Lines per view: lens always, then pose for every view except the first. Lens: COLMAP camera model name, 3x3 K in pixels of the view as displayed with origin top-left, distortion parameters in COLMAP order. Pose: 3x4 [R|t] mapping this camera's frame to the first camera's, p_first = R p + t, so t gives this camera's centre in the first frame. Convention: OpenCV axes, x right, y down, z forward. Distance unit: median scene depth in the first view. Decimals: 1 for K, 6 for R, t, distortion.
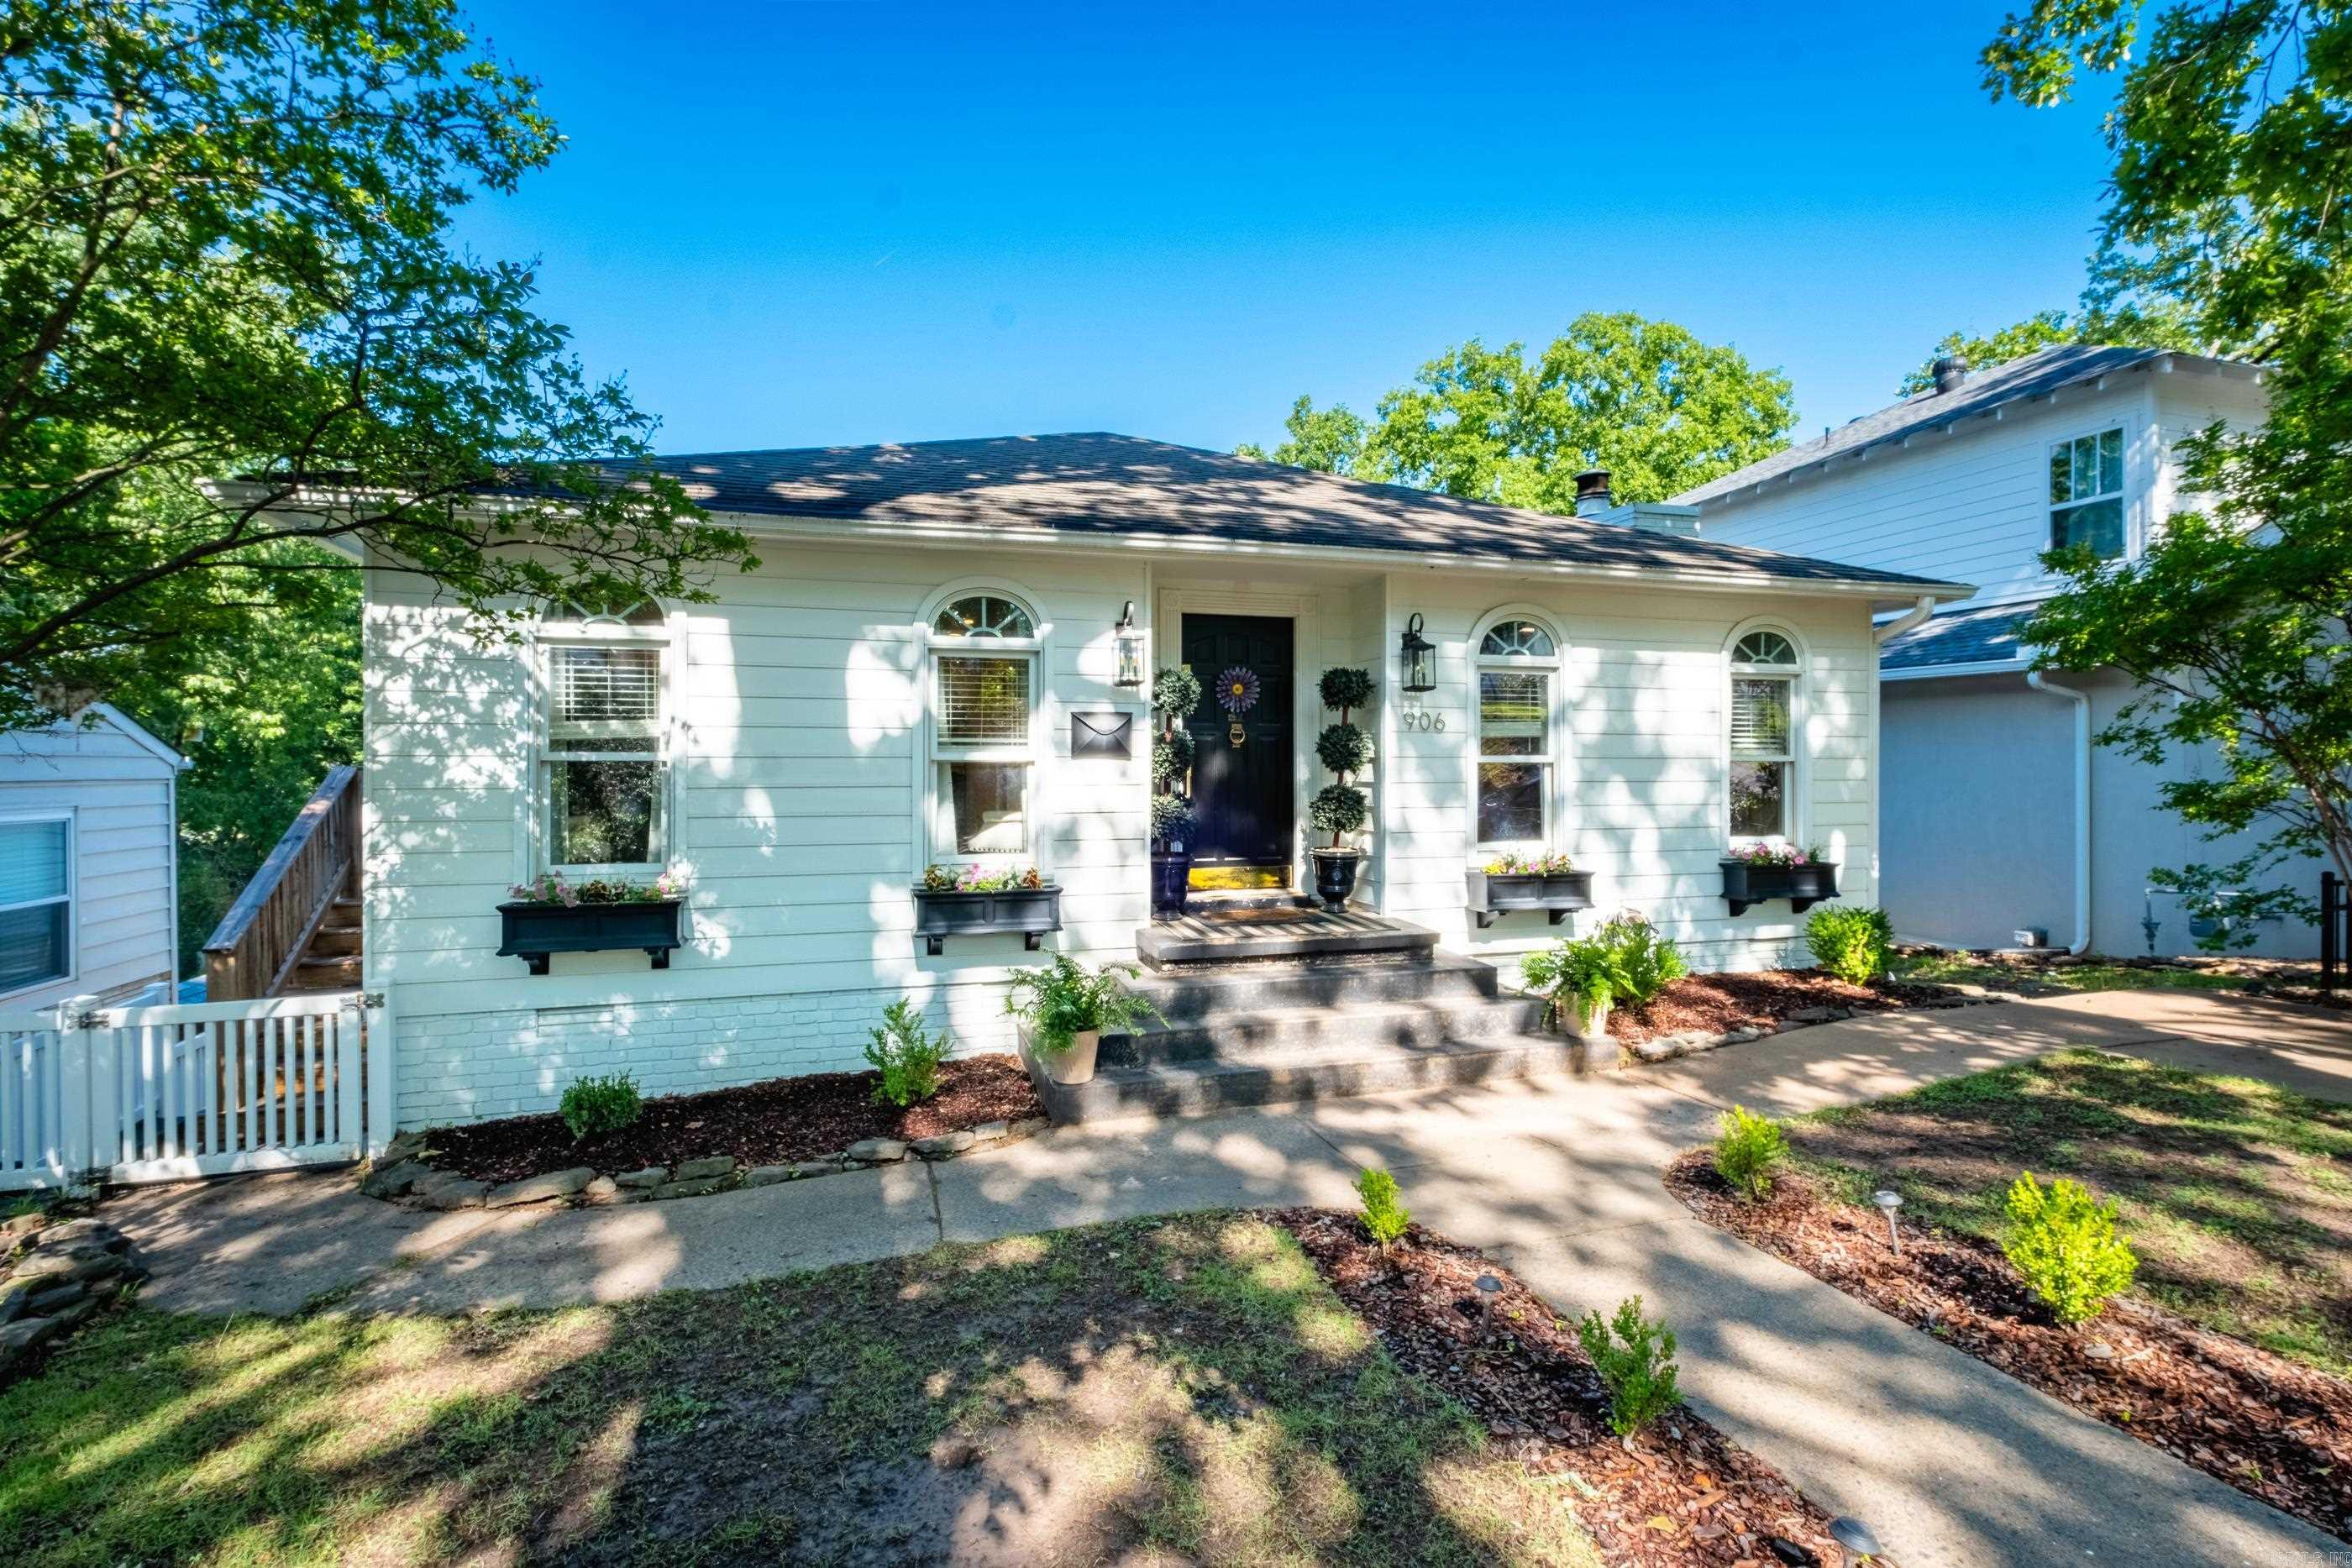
lens RADIAL K [[1155.2, 0, 1176.0], [0, 1155.2, 784.0], [0, 0, 1]] dist [-0.027843, -0.000265]
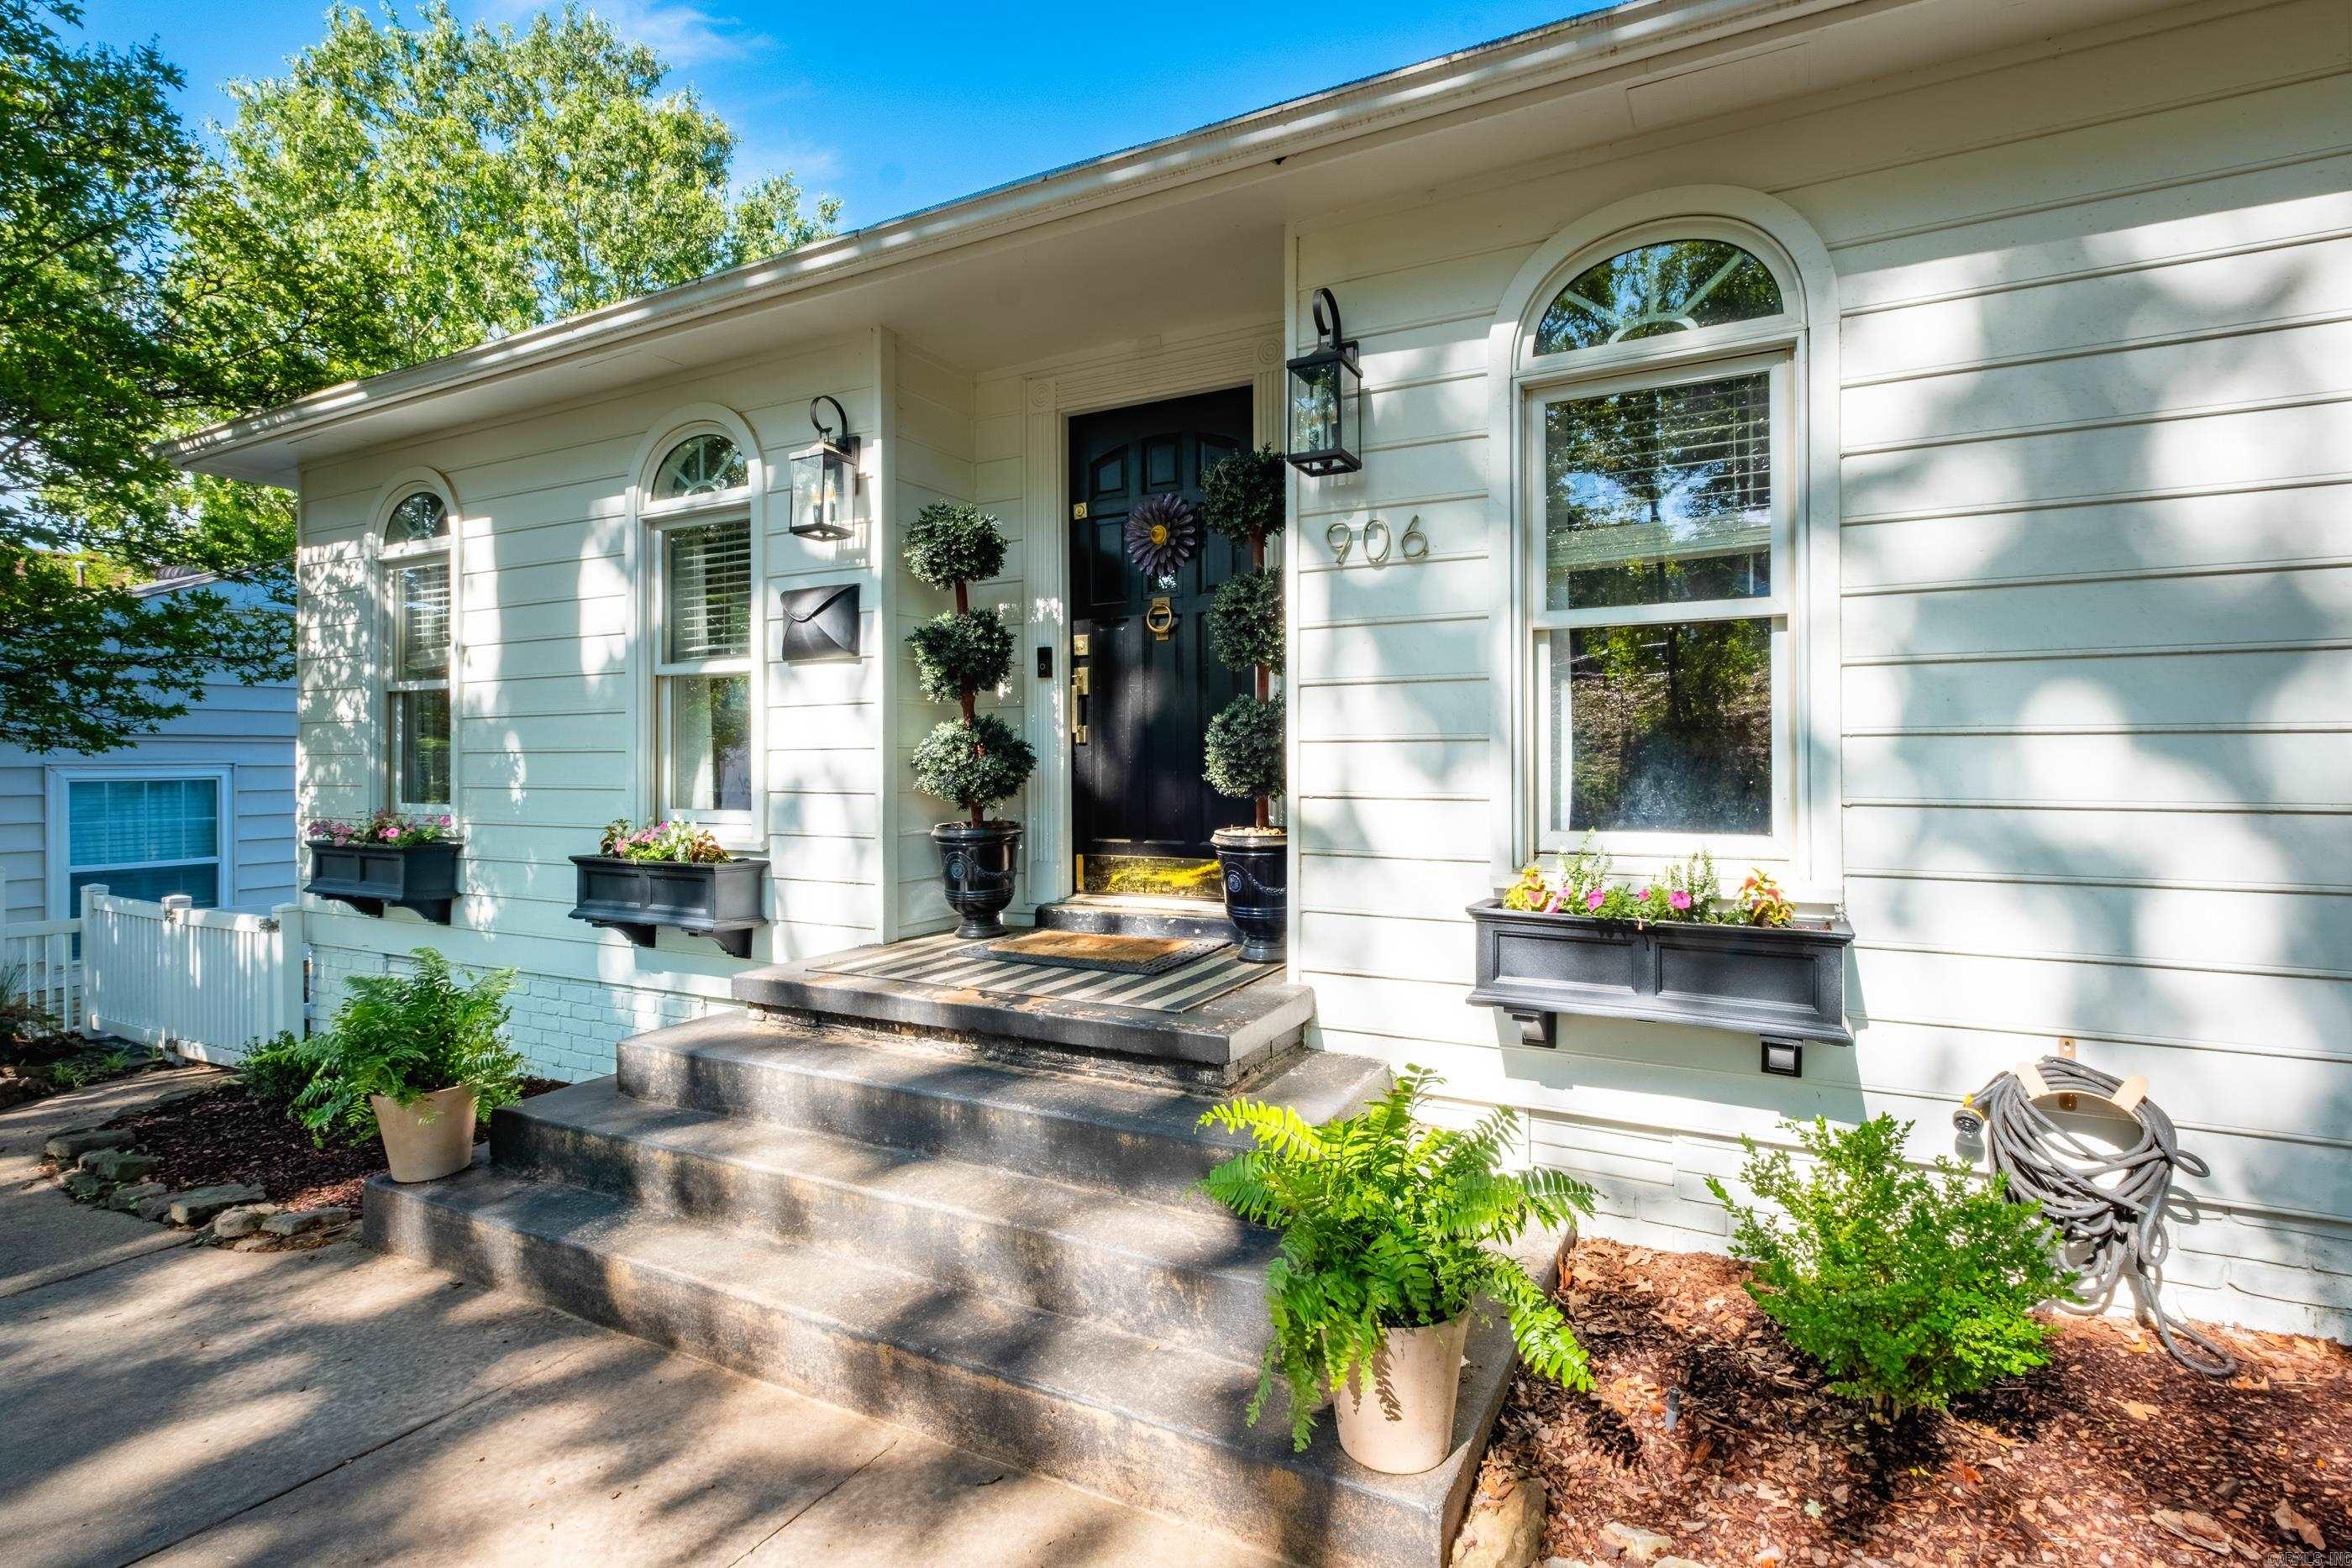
lens RADIAL K [[1155.2, 0, 1176.0], [0, 1155.2, 784.0], [0, 0, 1]] dist [-0.027843, -0.000265]
pose [[0.726148, 0.011934, -0.687435, 0.488192], [-0.007475, 0.999927, 0.009463, 0.033376], [0.687498, -0.001733, 0.726184, 0.698642]]
